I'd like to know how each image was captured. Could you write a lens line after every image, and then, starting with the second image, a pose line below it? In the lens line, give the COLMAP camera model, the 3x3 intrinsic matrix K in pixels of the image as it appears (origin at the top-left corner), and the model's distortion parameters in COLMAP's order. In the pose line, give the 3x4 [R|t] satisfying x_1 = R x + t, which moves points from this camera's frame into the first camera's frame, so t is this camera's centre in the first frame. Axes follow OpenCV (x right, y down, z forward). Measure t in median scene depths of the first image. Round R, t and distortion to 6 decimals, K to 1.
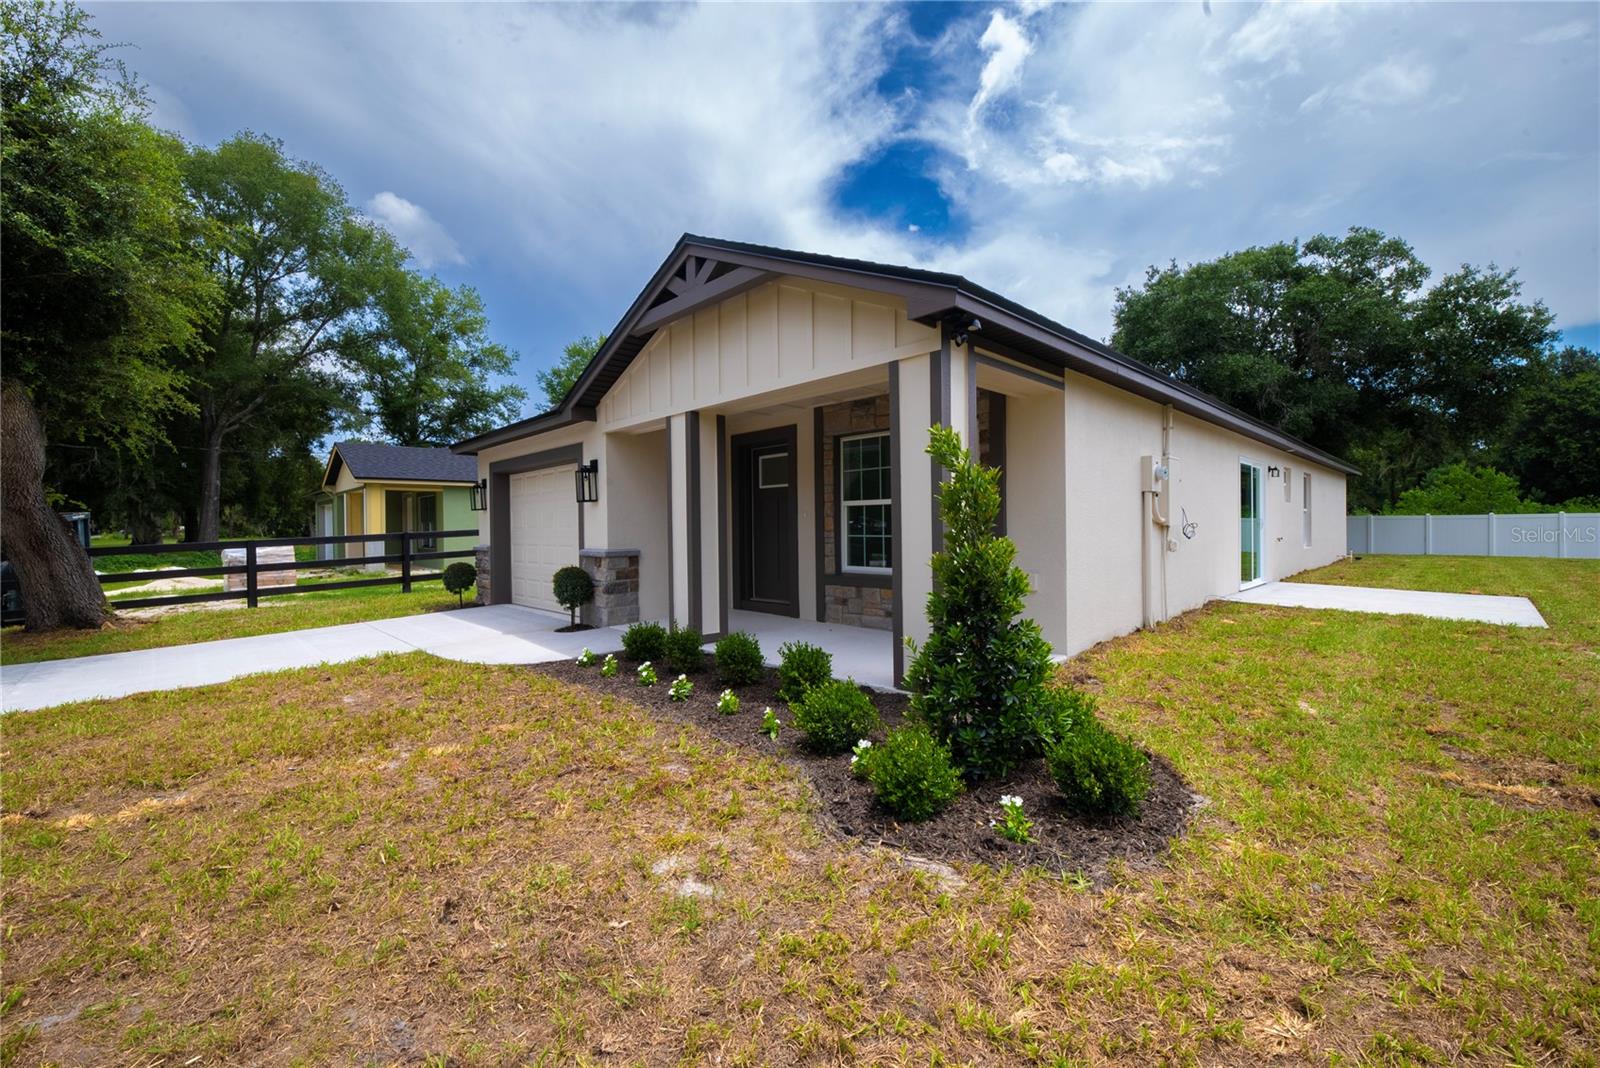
lens RADIAL K [[647.4, 0, 799.7], [0, 647.4, 531.4], [0, 0, 1]] dist [-0.000400, -0.006076]
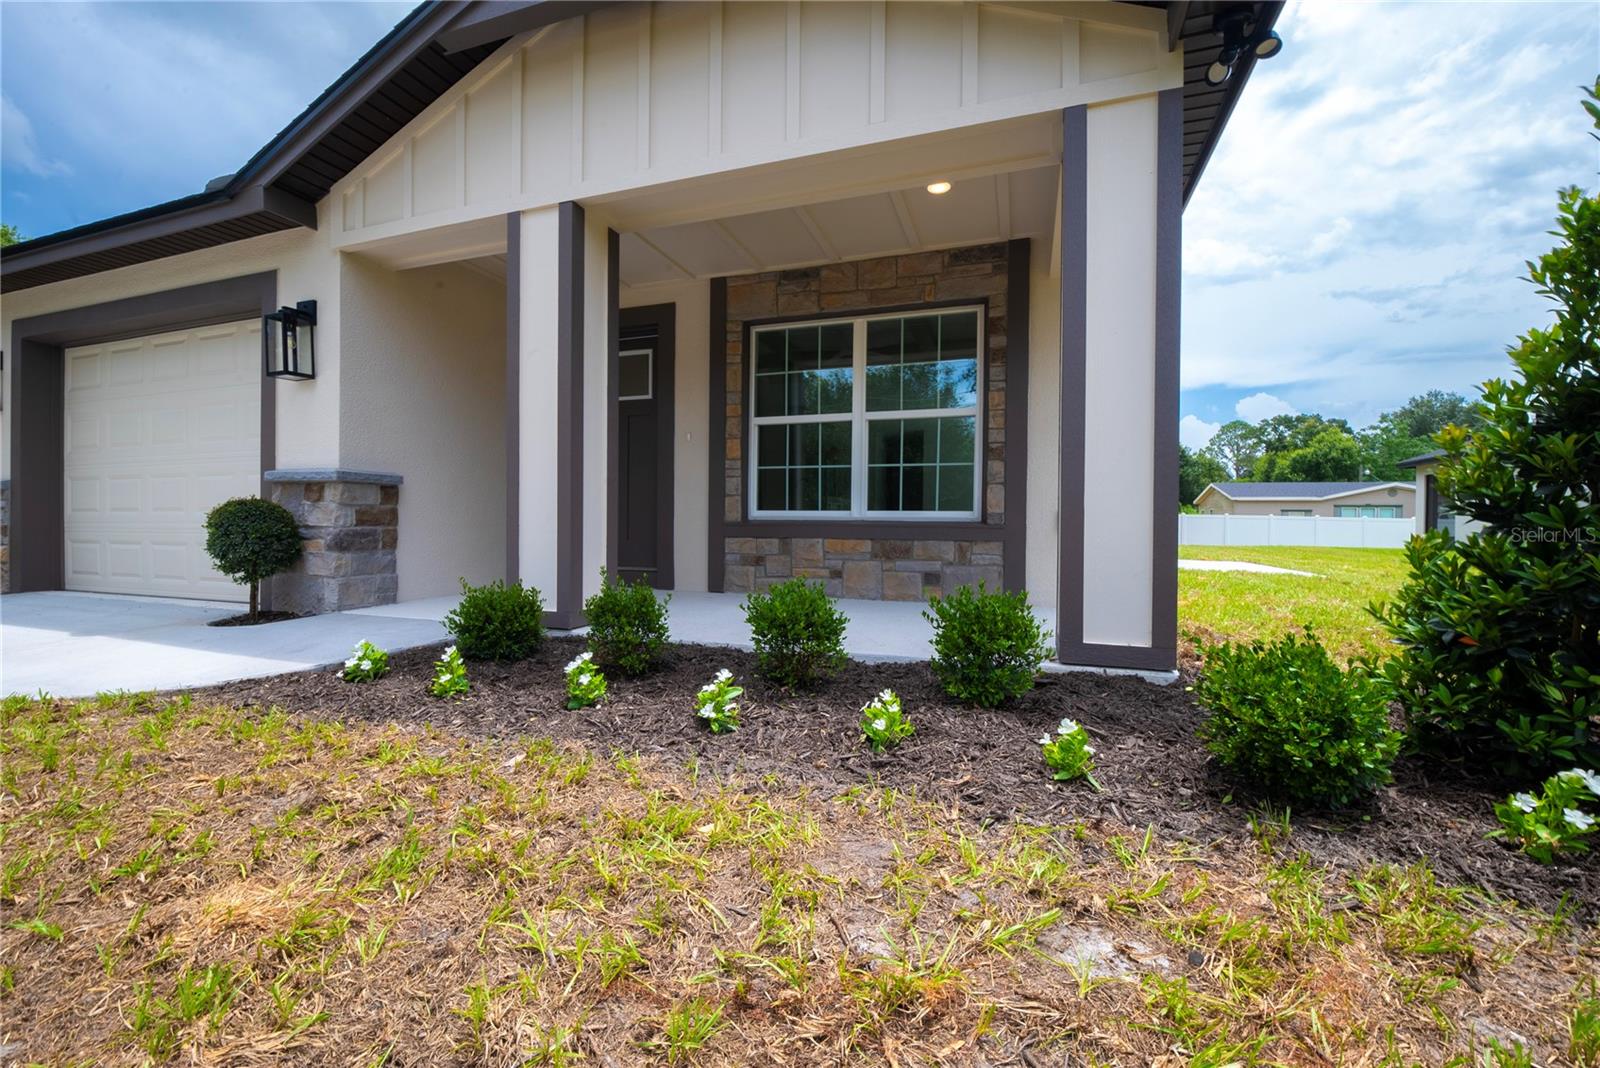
lens RADIAL K [[647.4, 0, 799.7], [0, 647.4, 531.4], [0, 0, 1]] dist [-0.000400, -0.006076]
pose [[0.890094, 0.016173, 0.455490, -0.203883], [-0.016164, 0.999862, -0.003915, 0.077713], [-0.455490, -0.003878, 0.890232, 0.354807]]
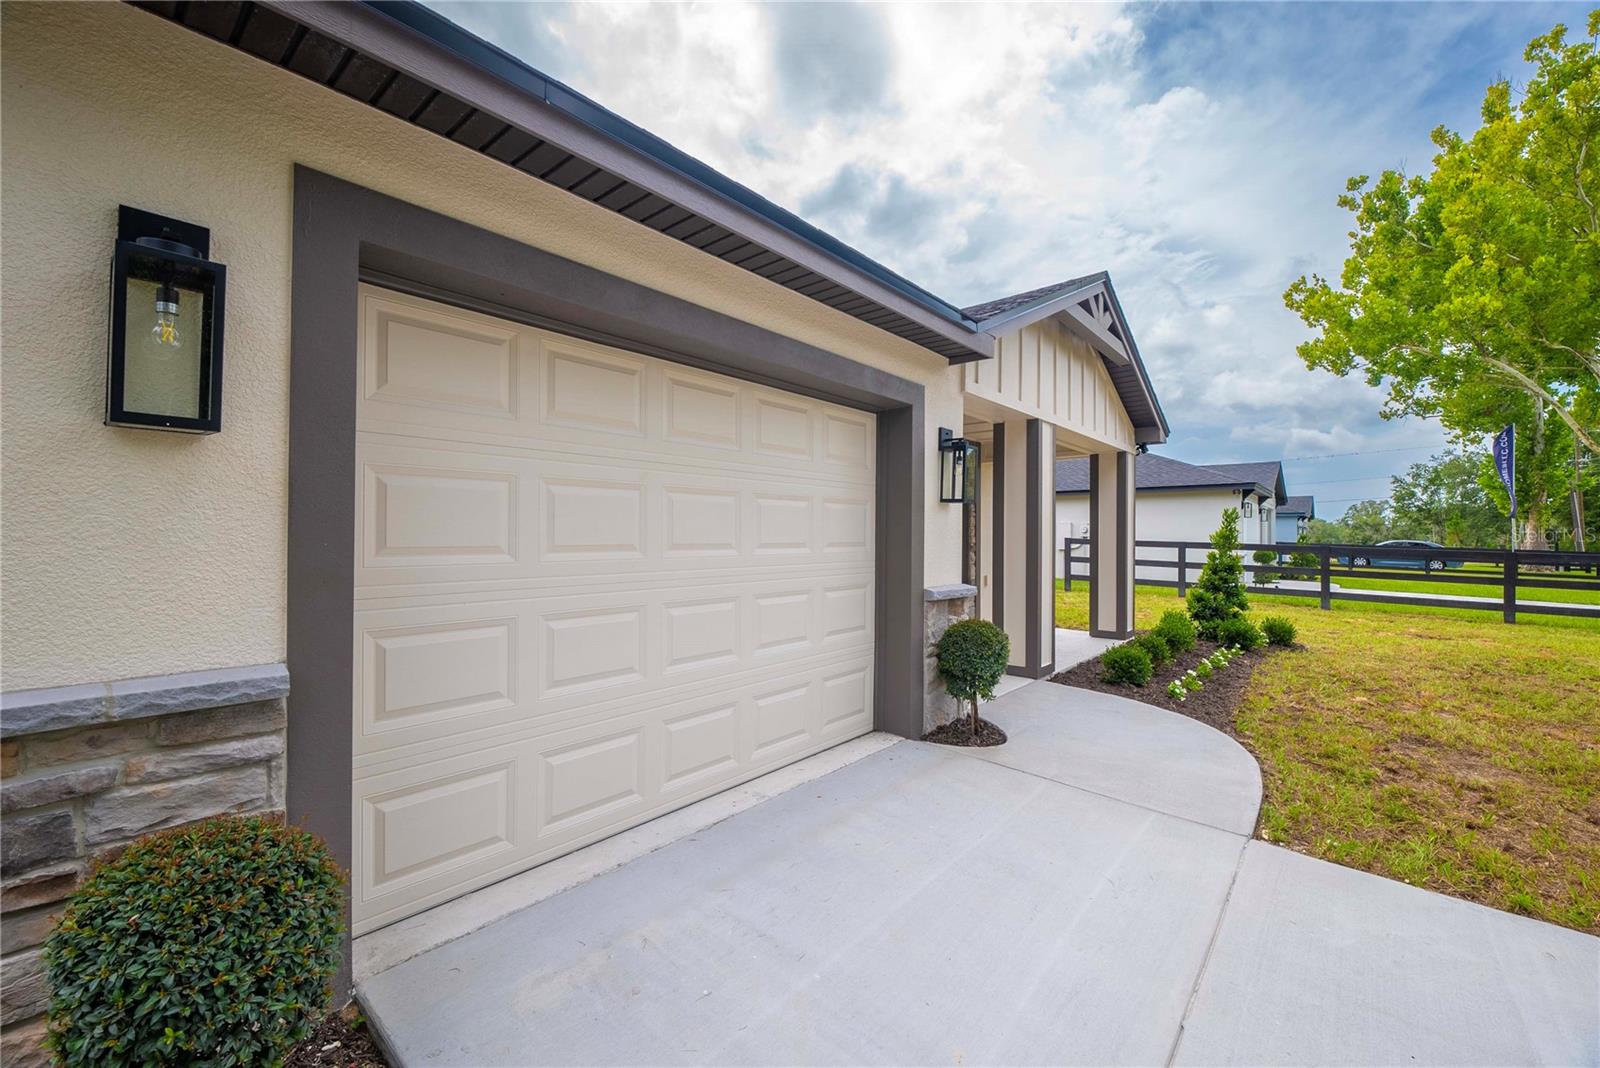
lens RADIAL K [[647.4, 0, 799.7], [0, 647.4, 531.4], [0, 0, 1]] dist [-0.000400, -0.006076]
pose [[-0.102678, 0.016747, 0.994574, -0.902500], [0.000805, 0.999859, -0.016753, -0.012030], [-0.994714, -0.000920, -0.102677, 1.243266]]
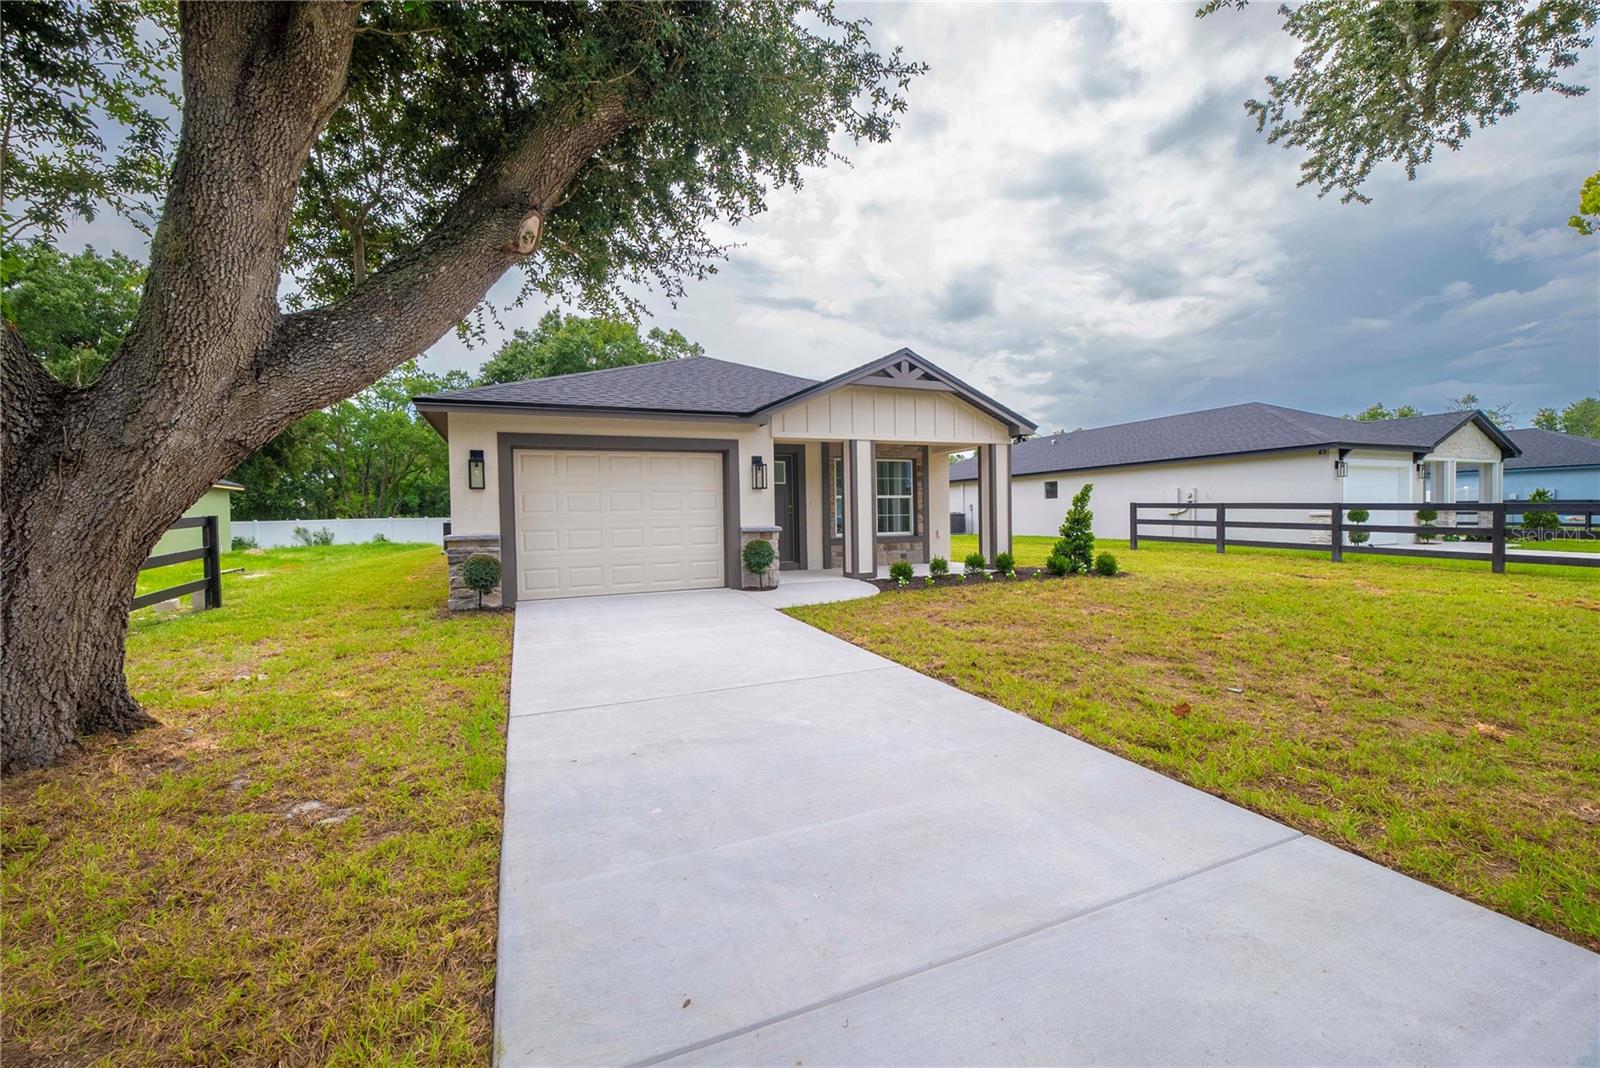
lens RADIAL K [[647.4, 0, 799.7], [0, 647.4, 531.4], [0, 0, 1]] dist [-0.000400, -0.006076]
pose [[0.341548, -0.017858, 0.939695, -1.550518], [0.021383, 0.999708, 0.011226, 0.025937], [-0.939621, 0.016260, 0.341830, 0.512031]]
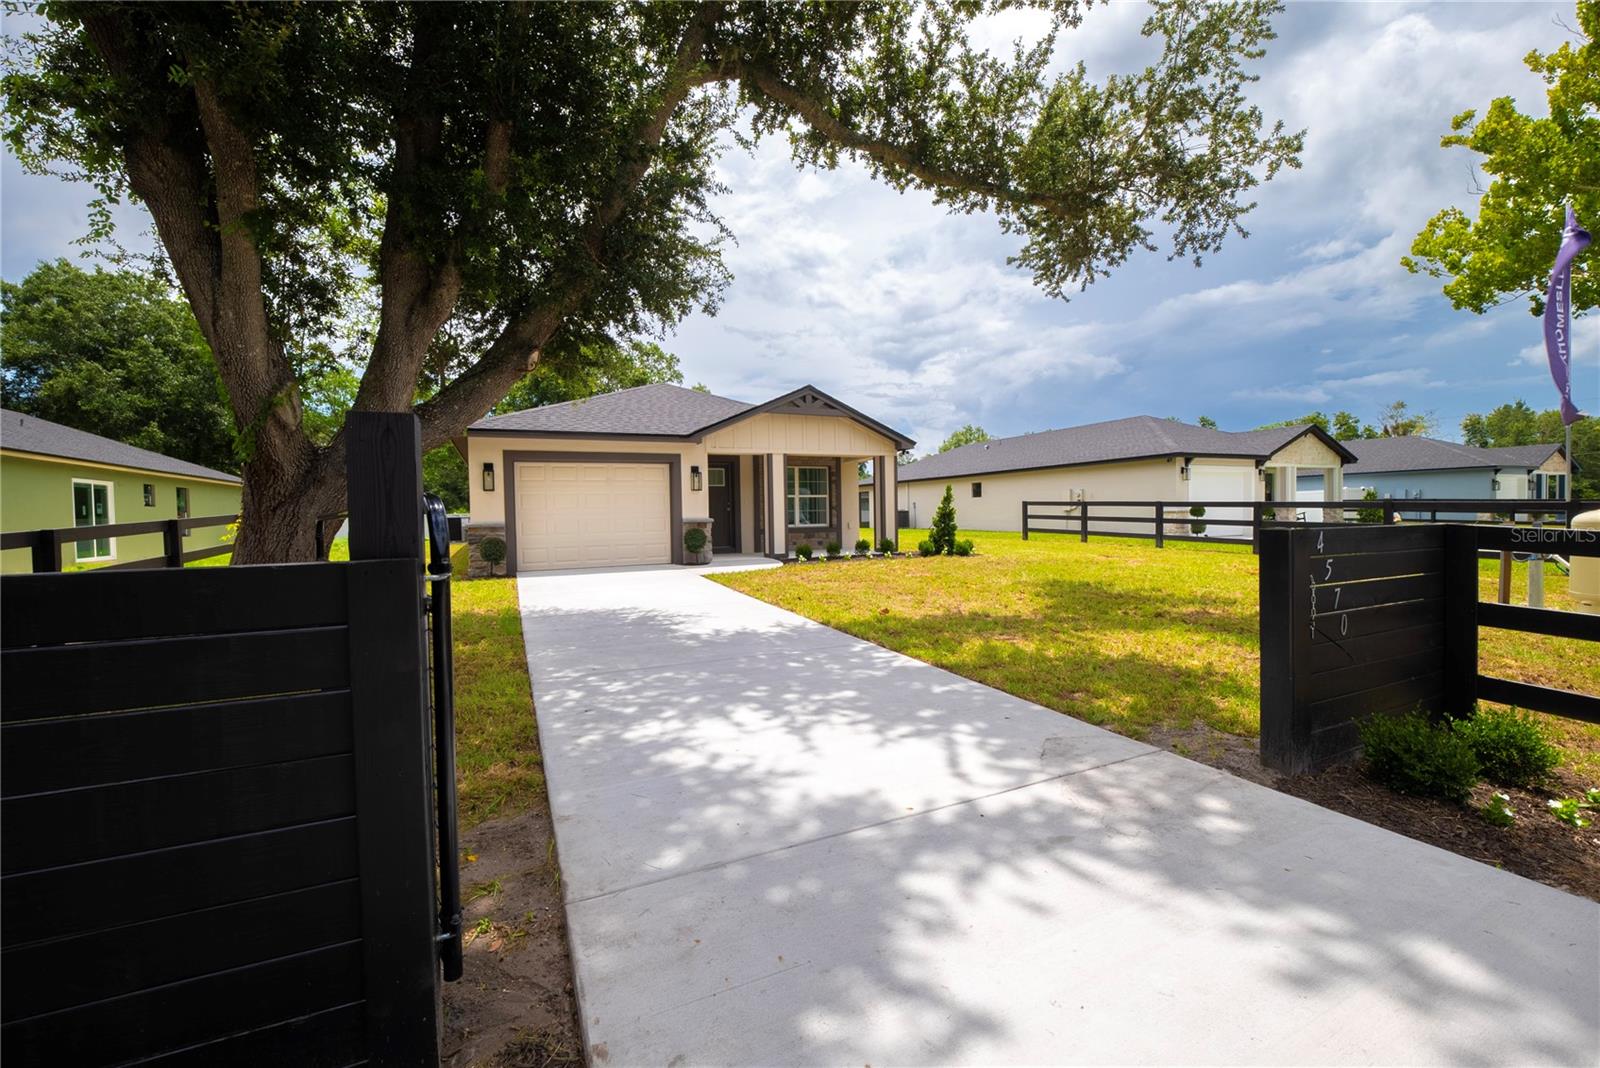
lens RADIAL K [[646.5, 0, 800.0], [0, 646.5, 534.0], [0, 0, 1]] dist [0.001620, -0.012808]
pose [[0.323357, -0.024759, 0.945953, -1.934389], [0.020798, 0.999602, 0.019054, 0.044168], [-0.946048, 0.013513, 0.323743, 0.193070]]
